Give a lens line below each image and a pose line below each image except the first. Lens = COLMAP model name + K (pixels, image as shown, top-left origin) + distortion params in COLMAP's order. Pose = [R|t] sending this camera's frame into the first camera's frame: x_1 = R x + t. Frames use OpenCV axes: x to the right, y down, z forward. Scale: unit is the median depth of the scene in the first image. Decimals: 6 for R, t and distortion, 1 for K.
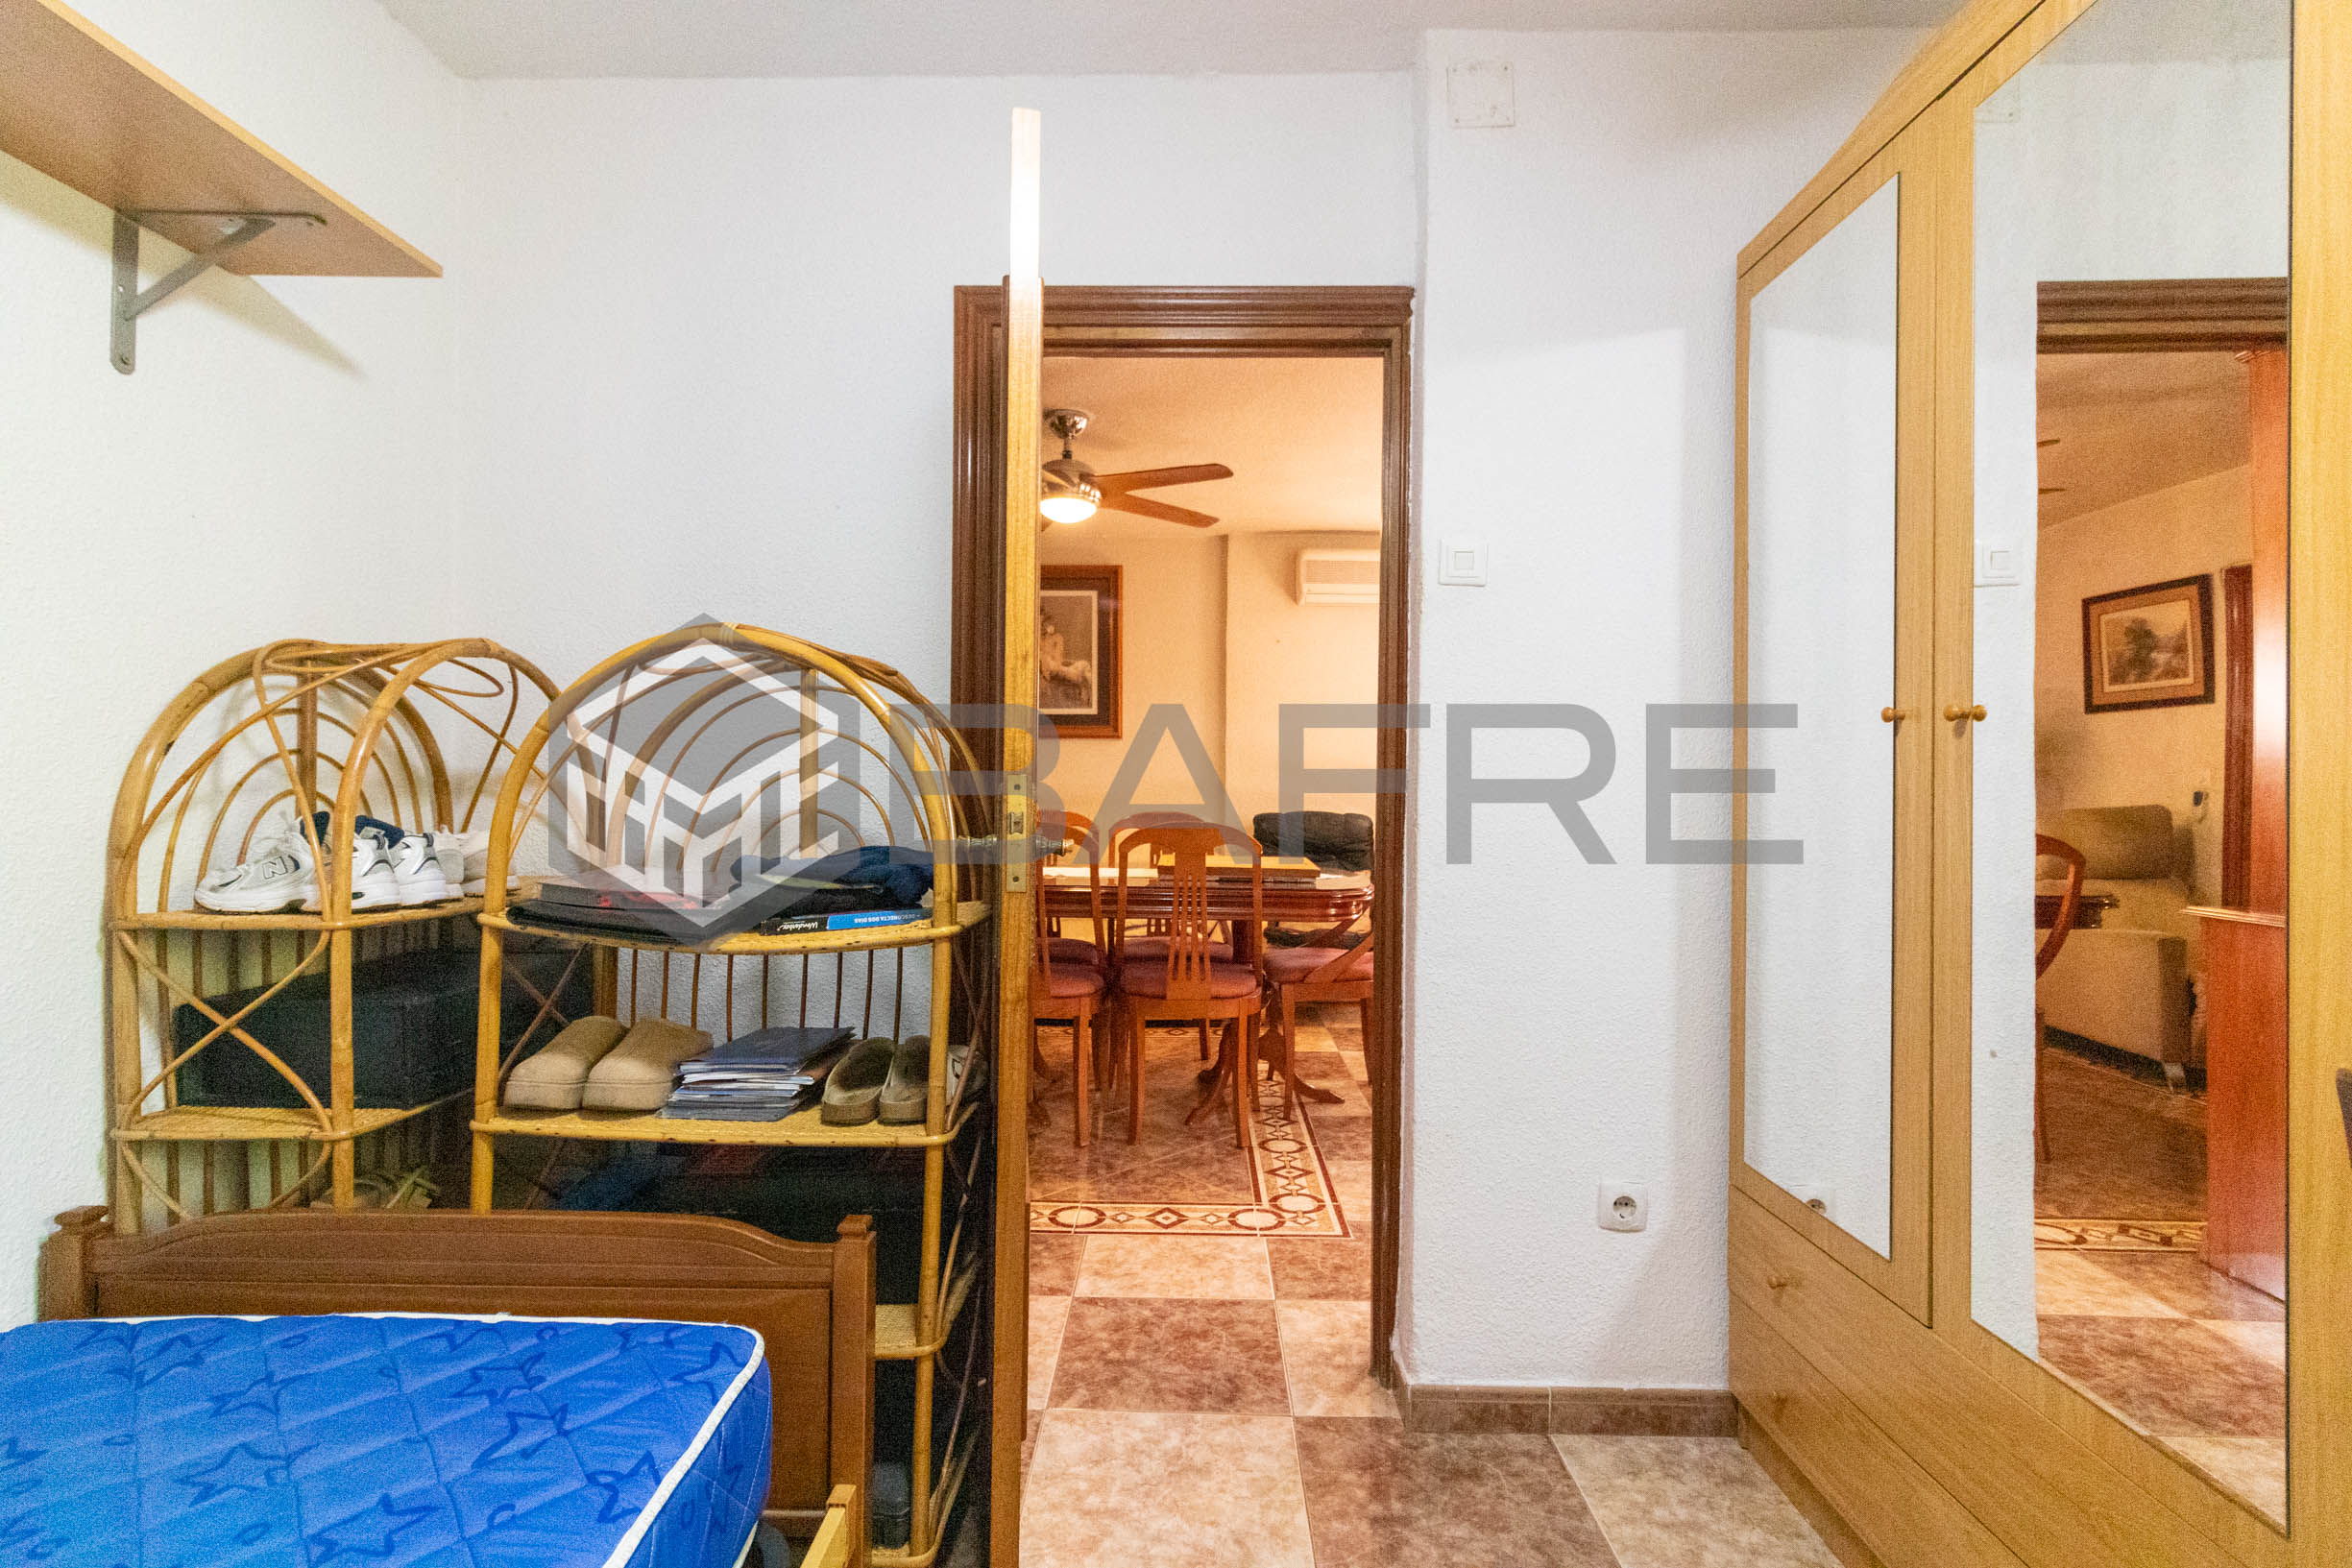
lens RADIAL K [[1096.9, 0, 1172.8], [0, 1096.9, 781.1], [0, 0, 1]] dist [0.005403, -0.000195]
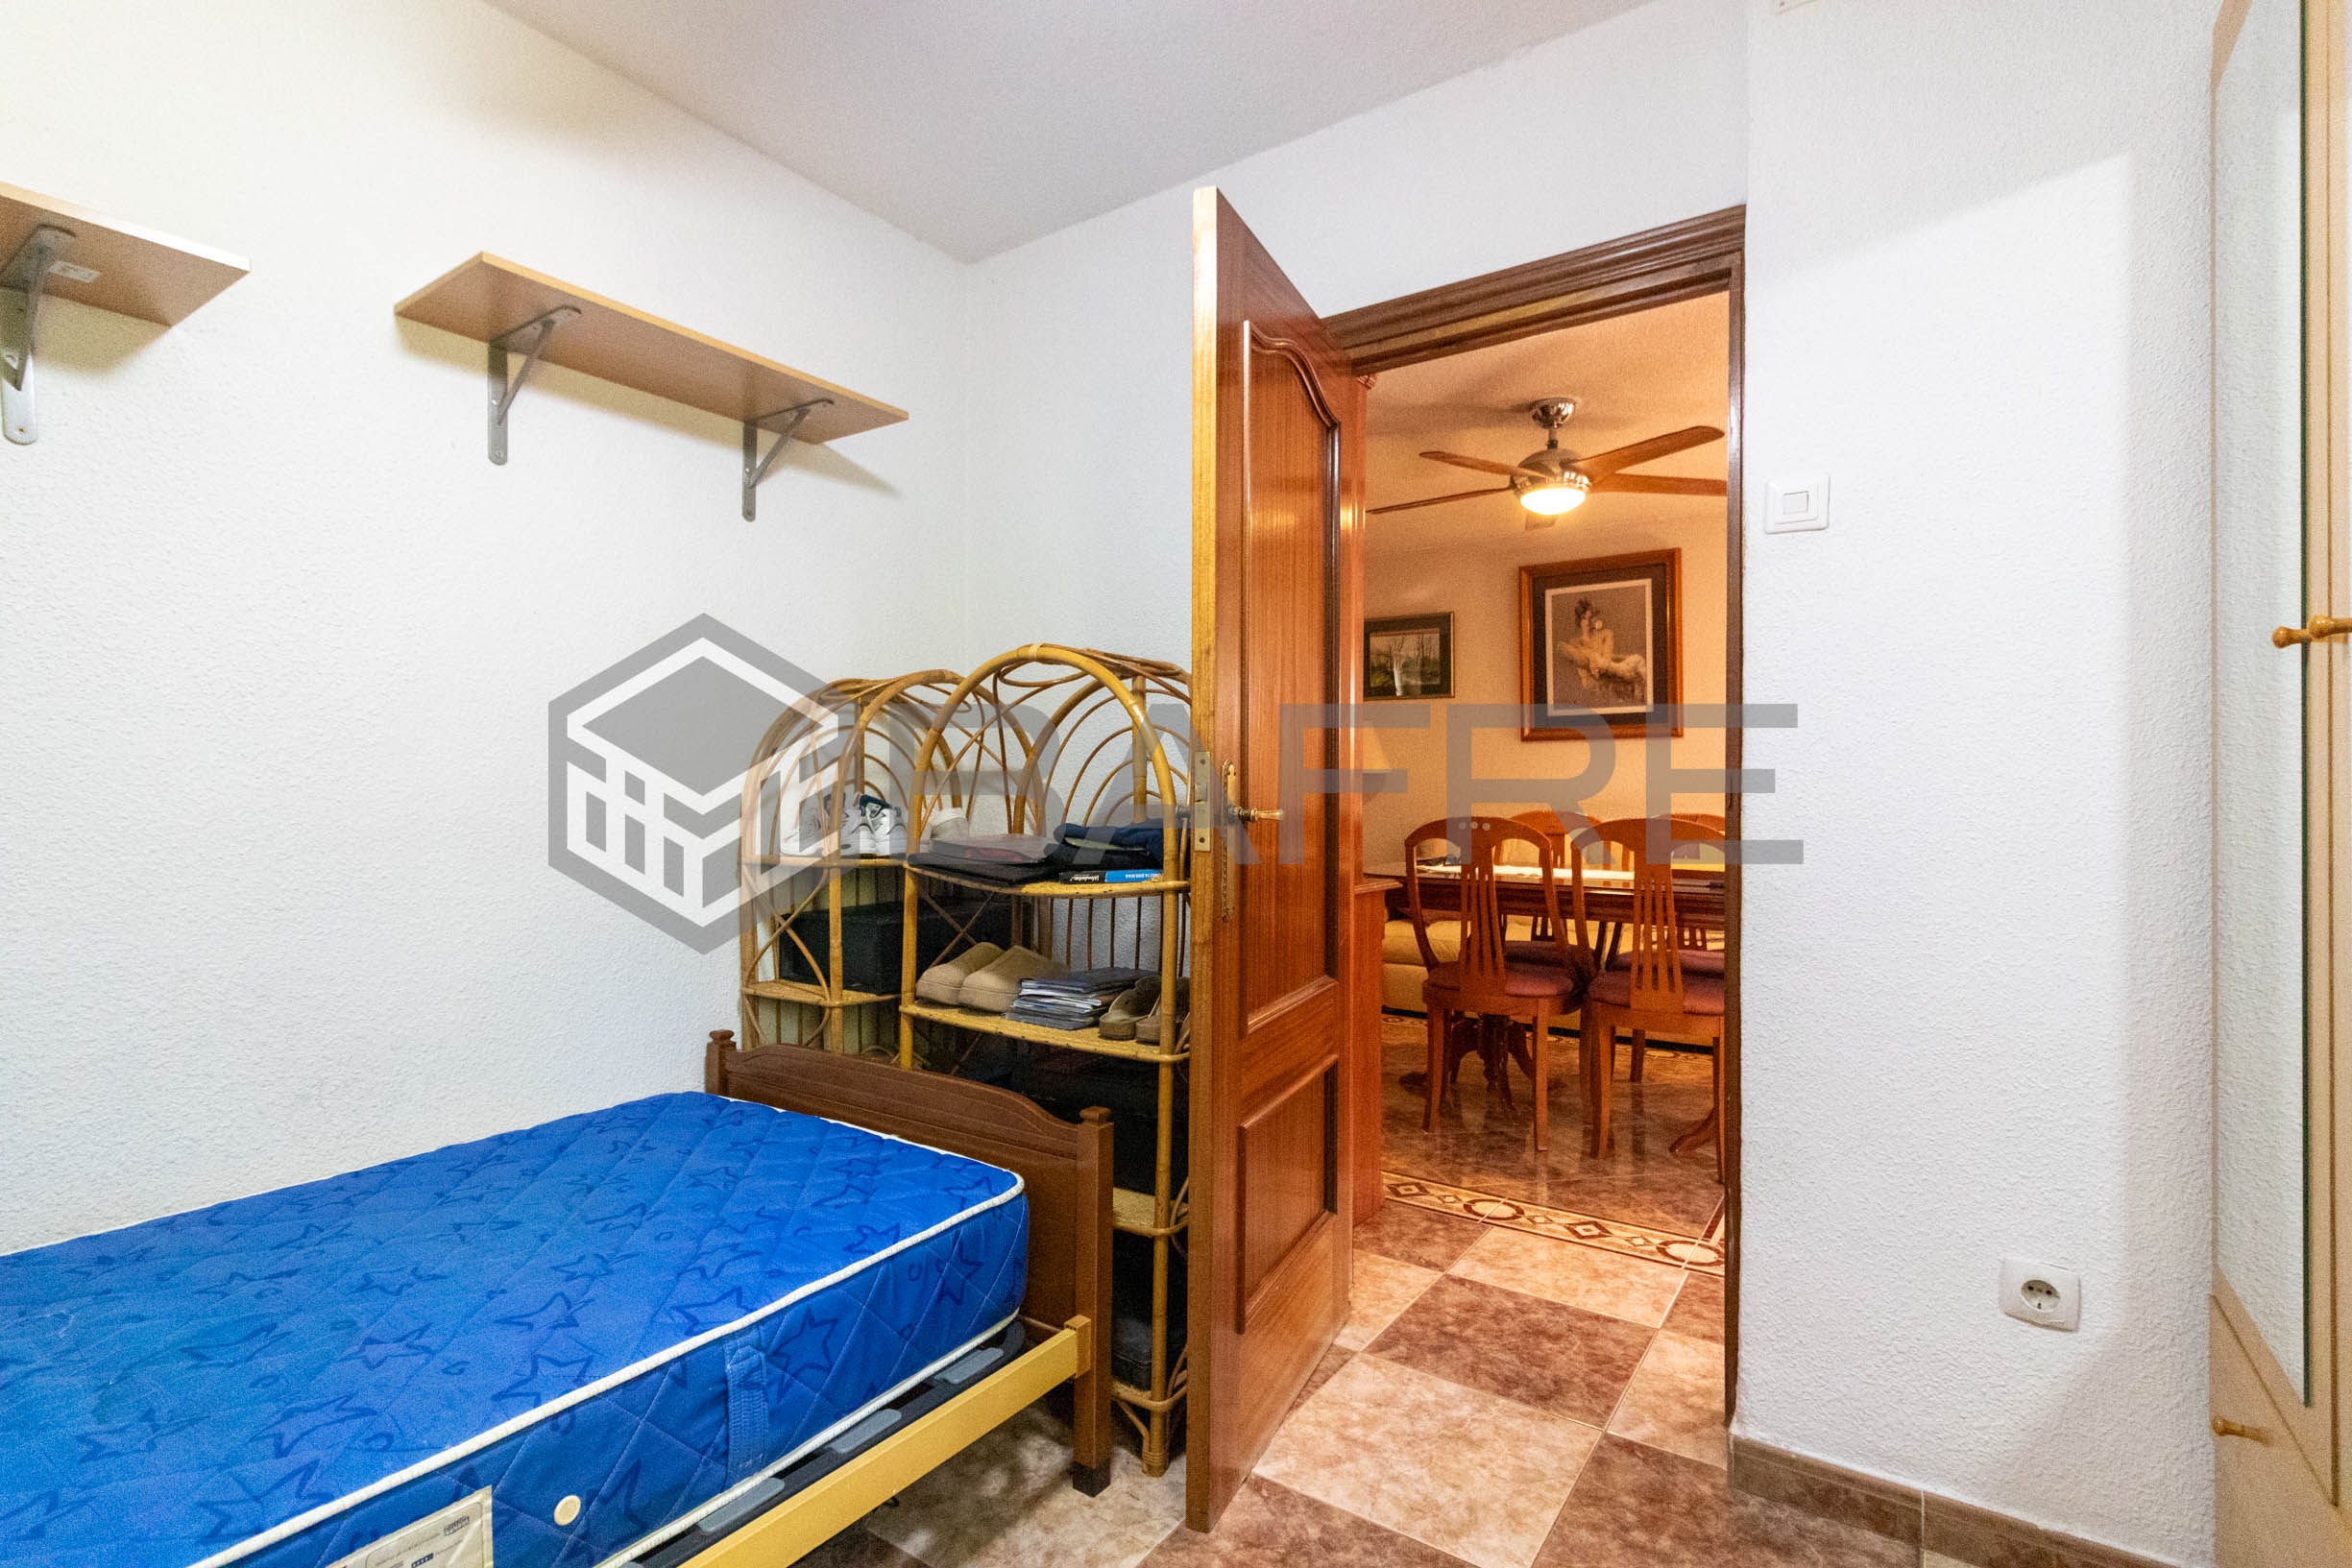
lens RADIAL K [[1096.9, 0, 1162.1], [0, 1096.9, 786.7], [0, 0, 1]] dist [0.005403, -0.000195]
pose [[0.831982, -0.010100, -0.554711, 0.337888], [0.005747, 0.999938, -0.009587, 0.030302], [0.554773, 0.004788, 0.831988, -0.002512]]
